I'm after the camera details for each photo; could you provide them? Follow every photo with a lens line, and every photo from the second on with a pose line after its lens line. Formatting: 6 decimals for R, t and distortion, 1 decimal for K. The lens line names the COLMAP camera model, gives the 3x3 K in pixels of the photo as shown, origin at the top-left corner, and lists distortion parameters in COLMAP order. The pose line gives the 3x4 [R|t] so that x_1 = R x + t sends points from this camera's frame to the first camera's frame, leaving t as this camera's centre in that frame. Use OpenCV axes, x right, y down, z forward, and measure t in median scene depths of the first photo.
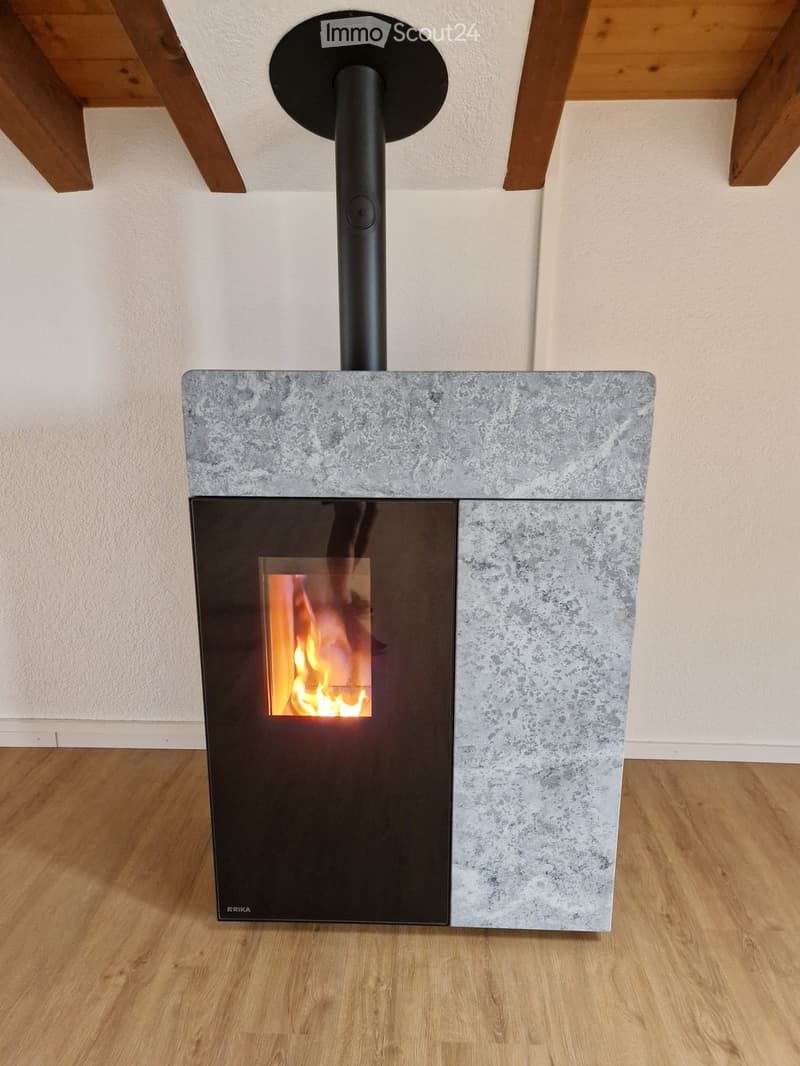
lens RADIAL K [[772.4, 0, 372.5], [0, 772.4, 535.7], [0, 0, 1]] dist [0.031429, -0.006865]
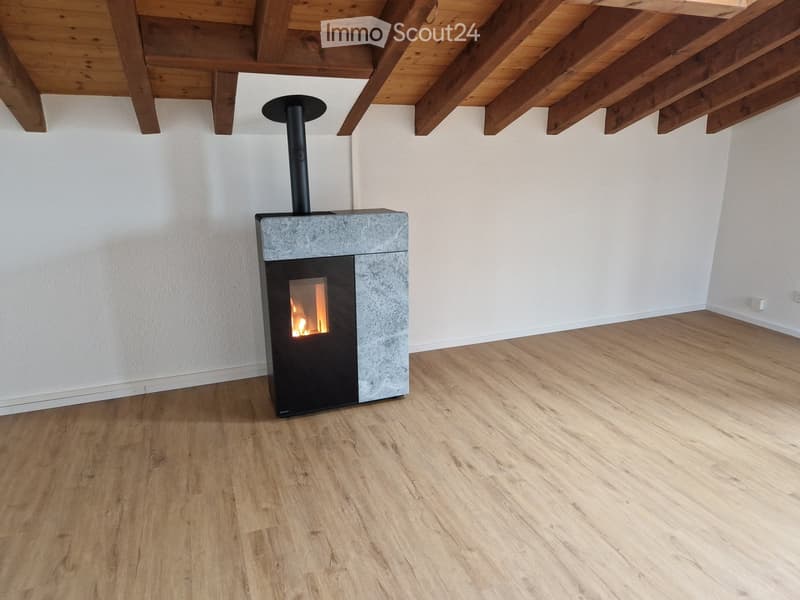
lens RADIAL K [[579.7, 0, 400.0], [0, 579.7, 300.0], [0, 0, 1]] dist [0.031429, -0.006865]
pose [[0.911617, -0.110398, 0.395939, -0.615231], [0.104002, 0.993864, 0.037658, 0.059591], [-0.397667, 0.006848, 0.917504, -1.123811]]
